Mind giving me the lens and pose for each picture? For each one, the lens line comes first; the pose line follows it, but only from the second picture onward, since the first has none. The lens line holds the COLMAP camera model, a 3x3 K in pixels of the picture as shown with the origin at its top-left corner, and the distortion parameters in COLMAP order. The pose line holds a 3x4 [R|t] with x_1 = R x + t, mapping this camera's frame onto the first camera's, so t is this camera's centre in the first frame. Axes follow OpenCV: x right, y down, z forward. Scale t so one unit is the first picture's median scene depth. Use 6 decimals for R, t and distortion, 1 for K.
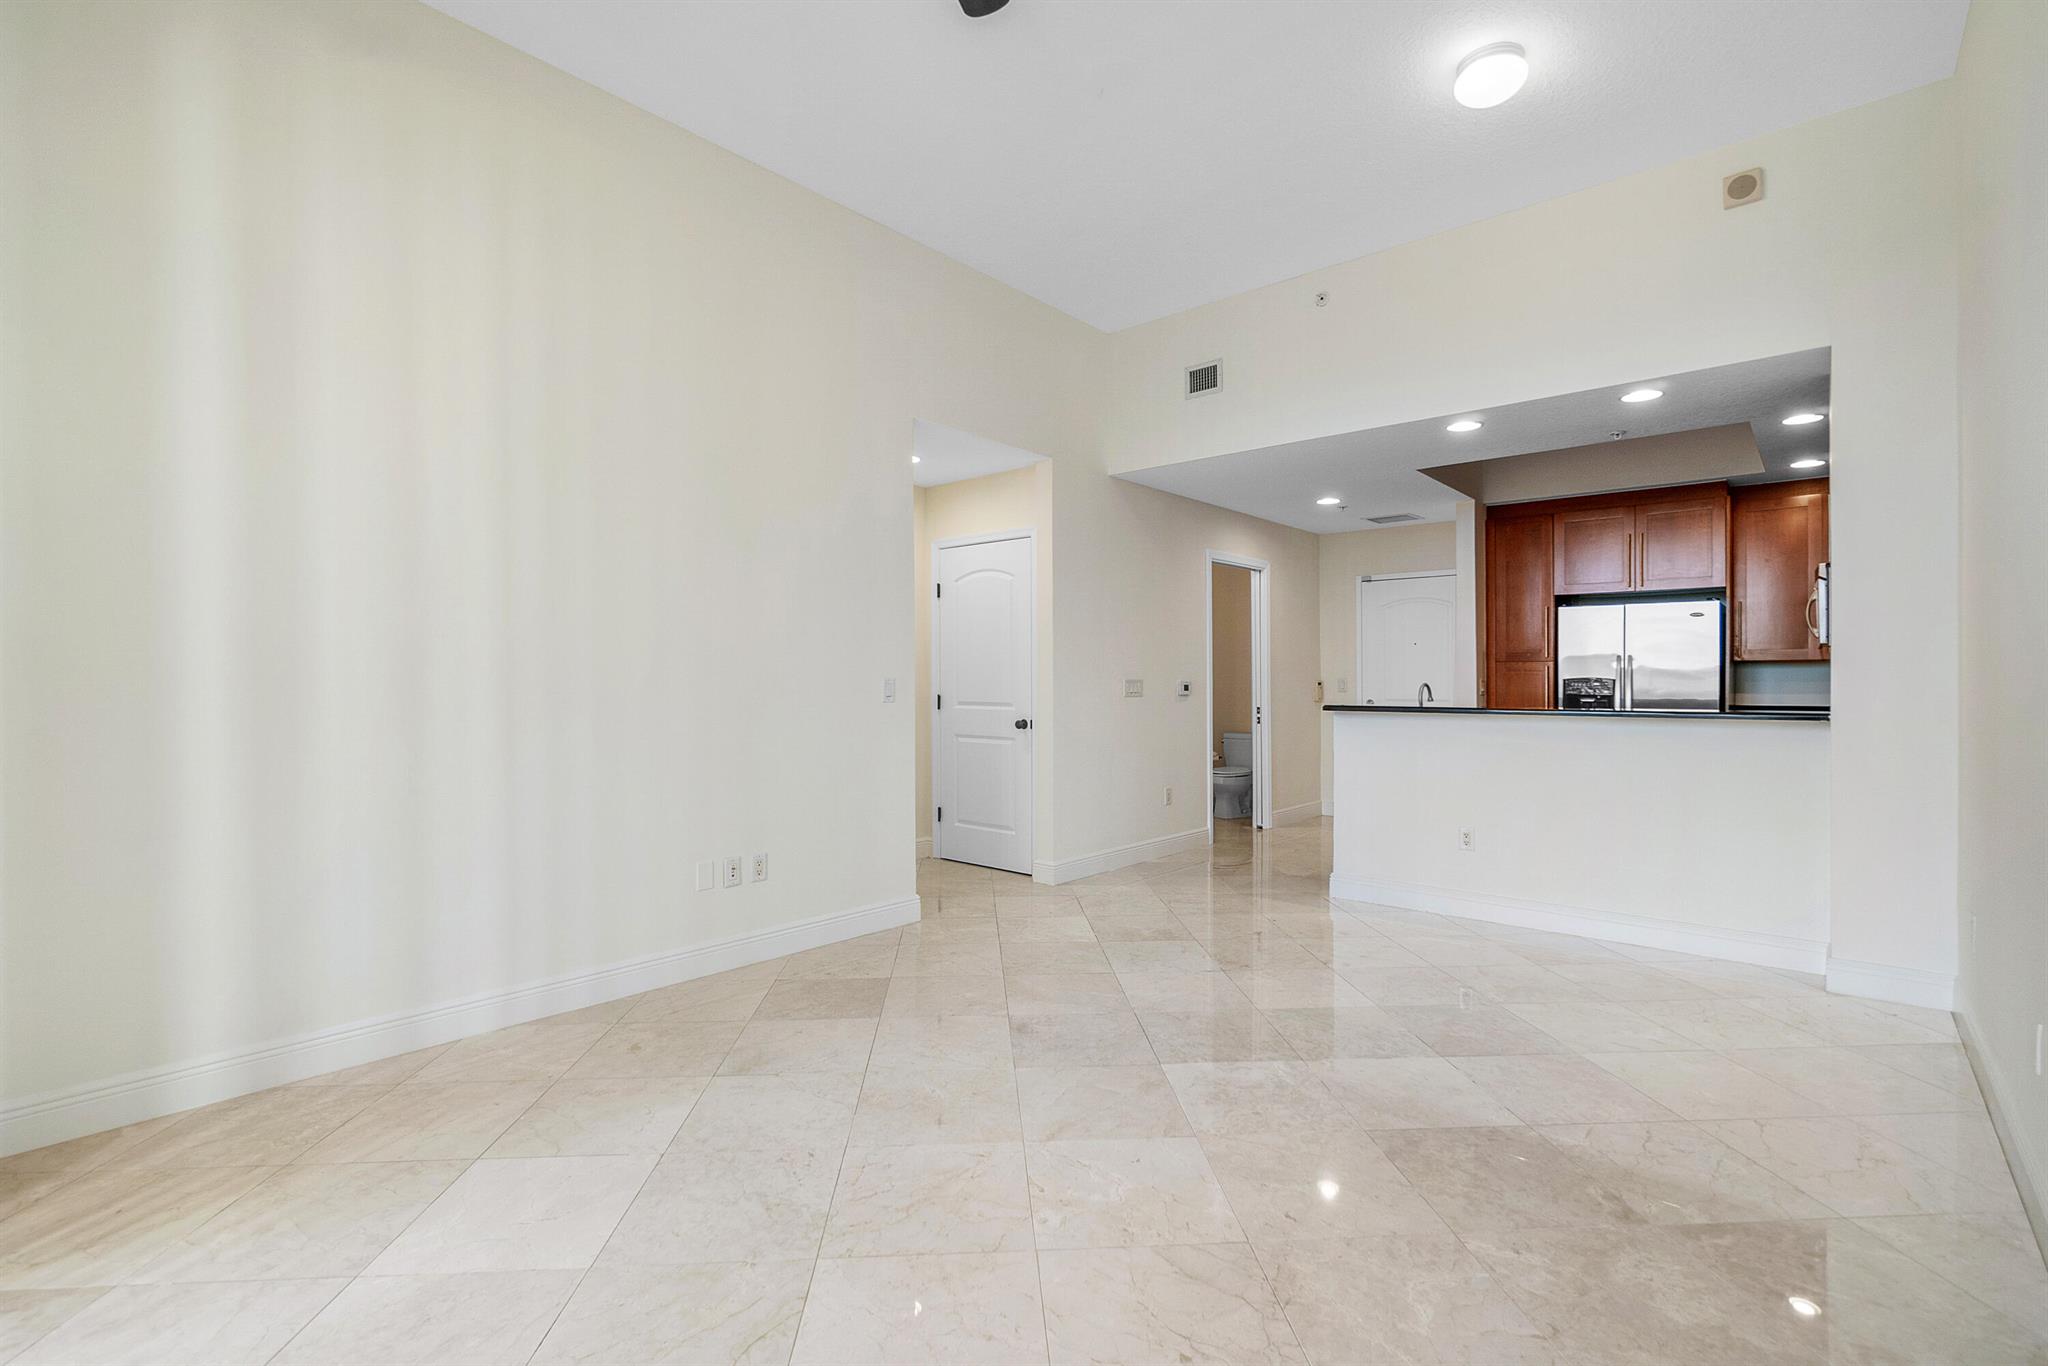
lens RADIAL K [[920.0, 0, 1027.4], [0, 920.0, 696.1], [0, 0, 1]] dist [-0.000443, 0.000157]
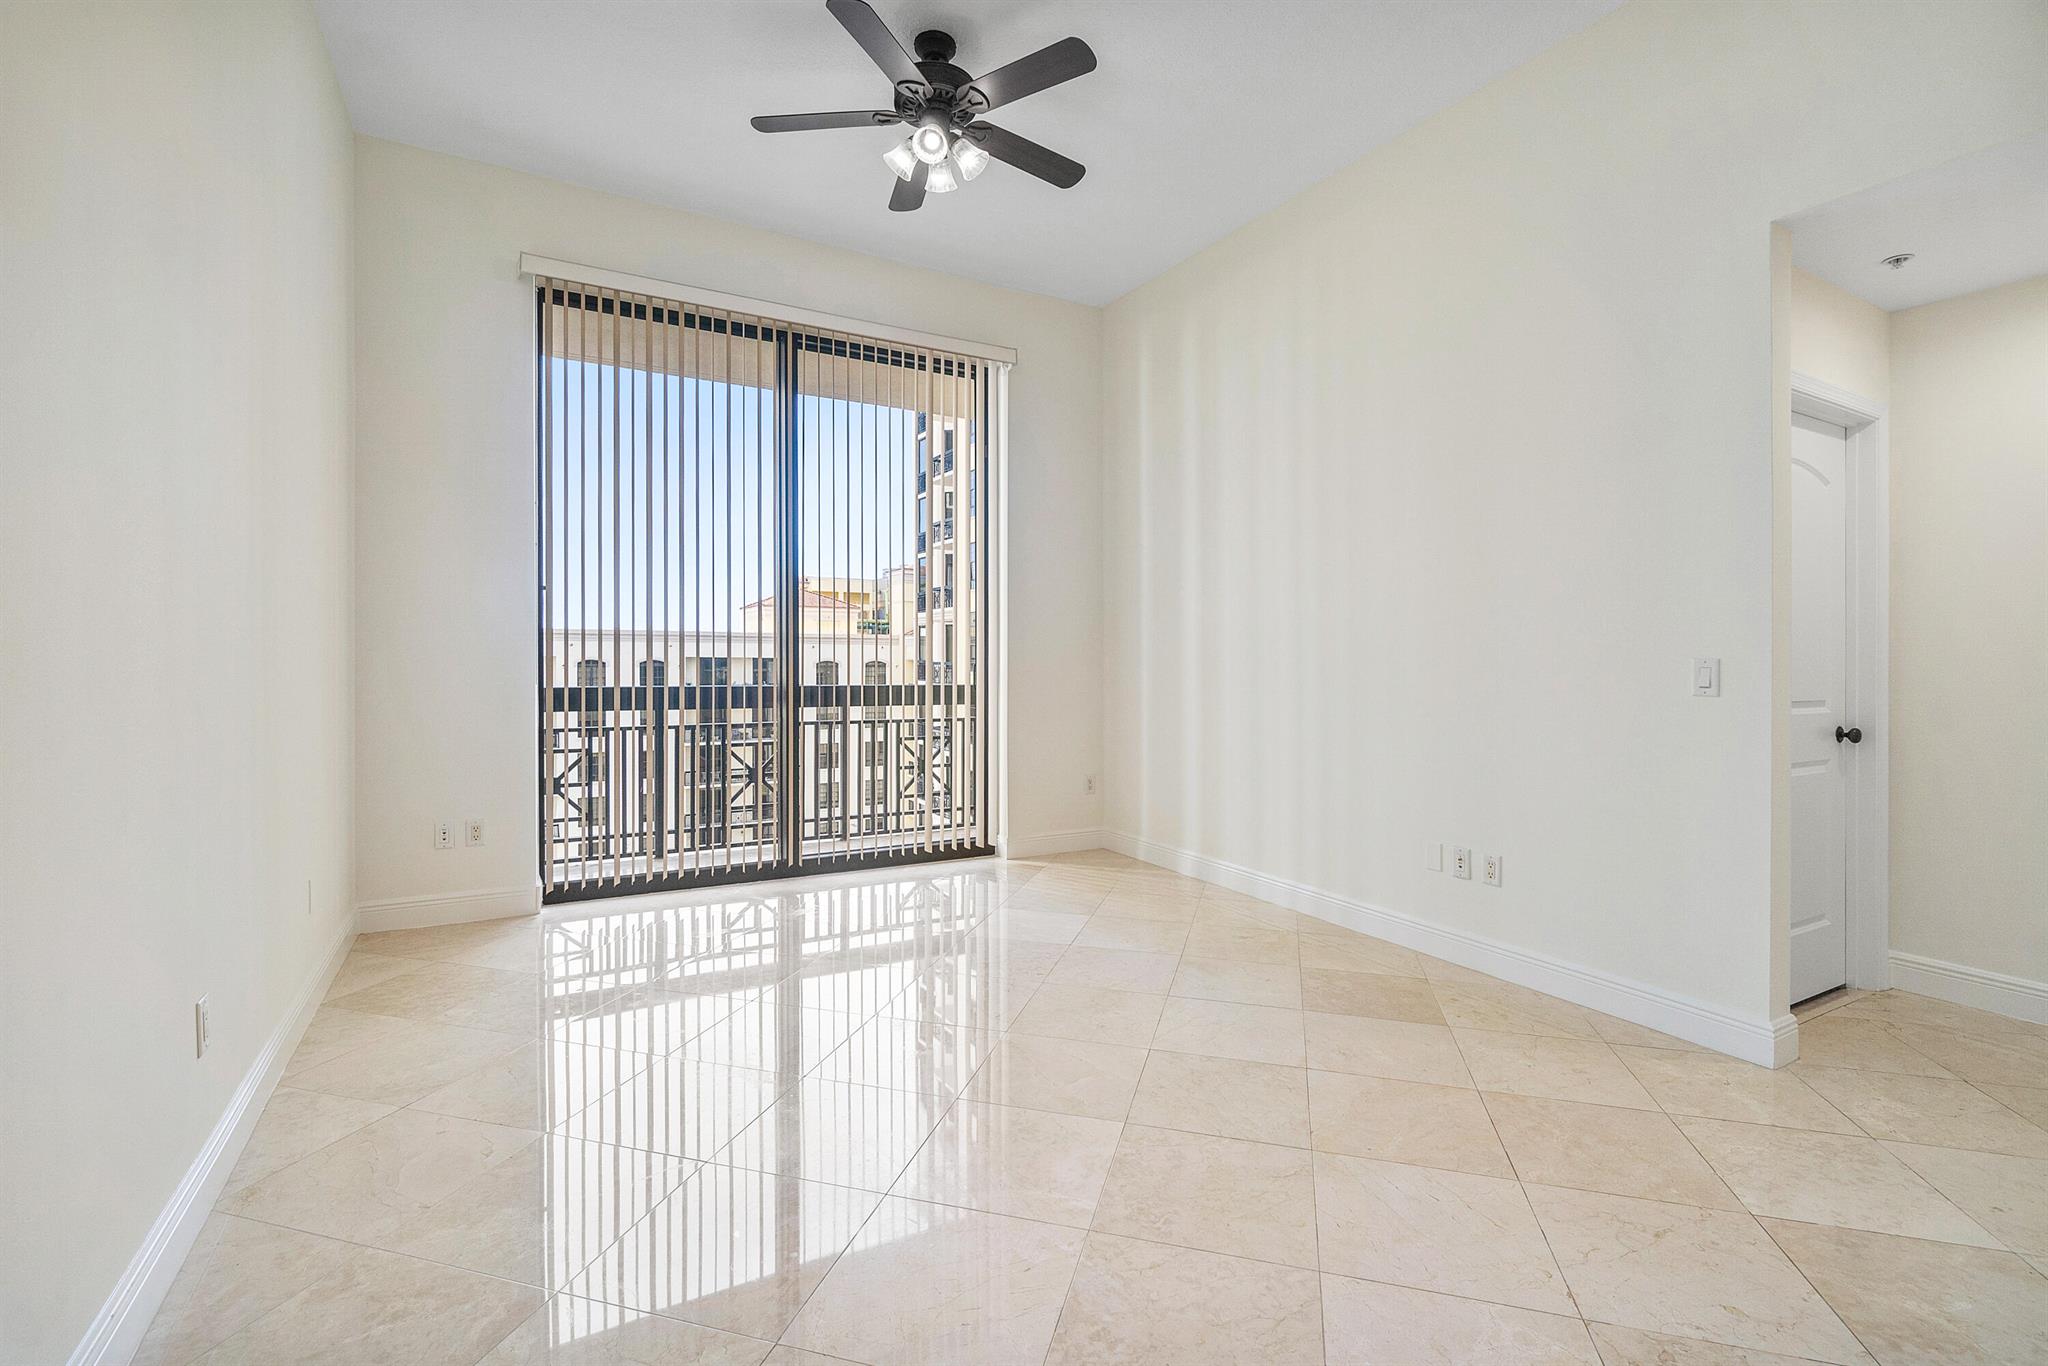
lens RADIAL K [[915.5, 0, 1009.6], [0, 915.5, 678.8], [0, 0, 1]] dist [-0.000073, 0.009307]
pose [[-0.355321, 0.019162, -0.934548, 0.848160], [-0.018387, 0.999453, 0.027483, -0.018222], [0.934564, 0.026949, -0.354774, 1.053804]]
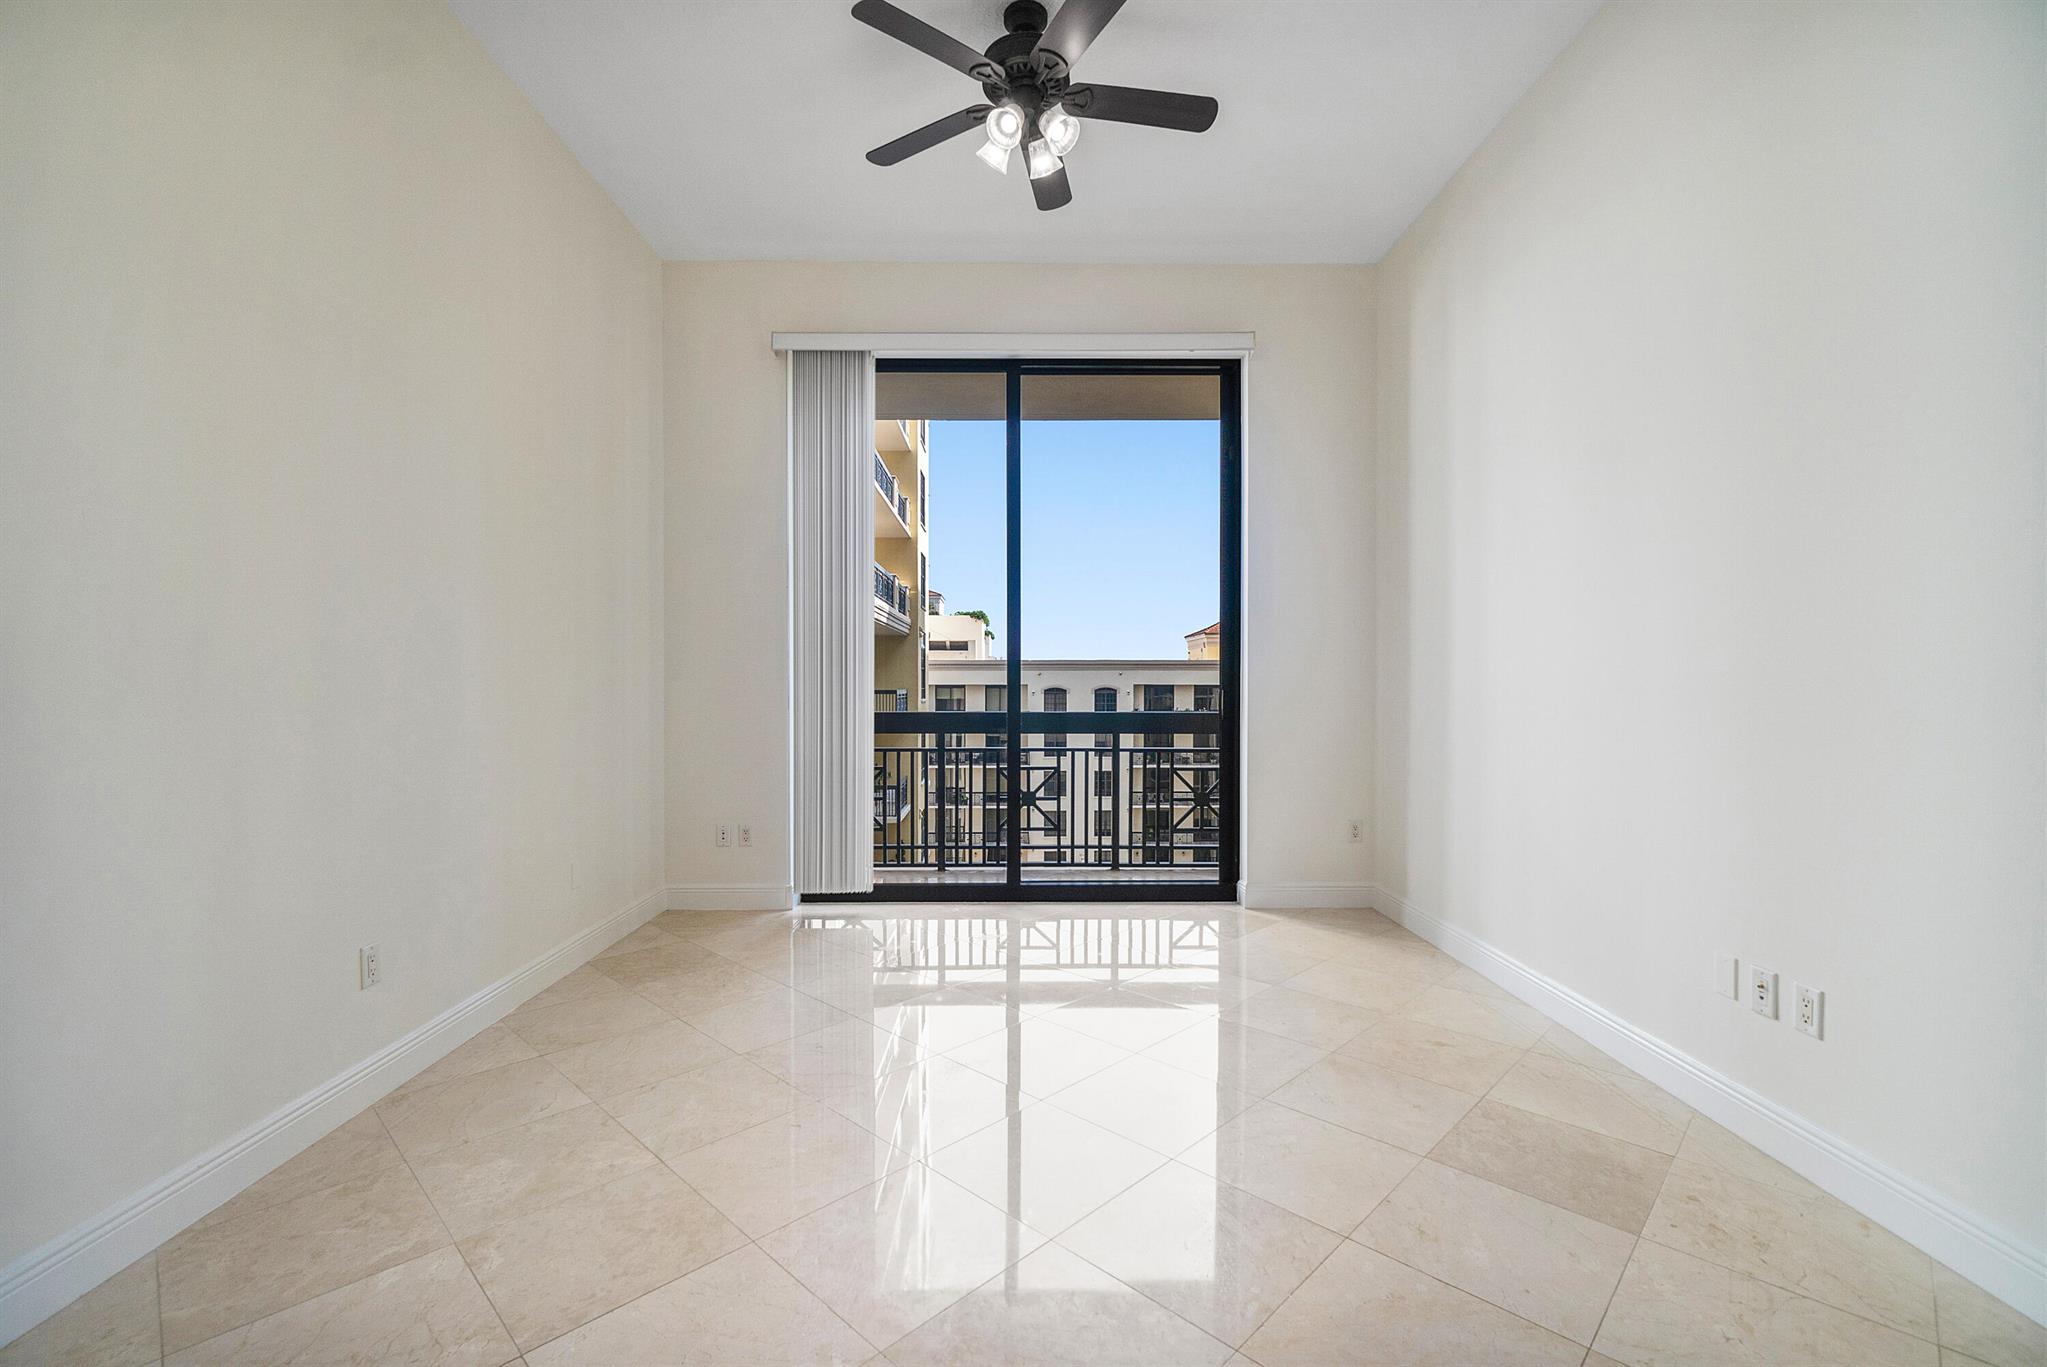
lens RADIAL K [[899.6, 0, 1015.1], [0, 899.6, 712.8], [0, 0, 1]] dist [0.001262, 0.000232]
pose [[-0.751758, 0.019998, -0.659136, 0.535990], [-0.010658, 0.999041, 0.042466, -0.020673], [0.659354, 0.038949, -0.750823, 1.313150]]
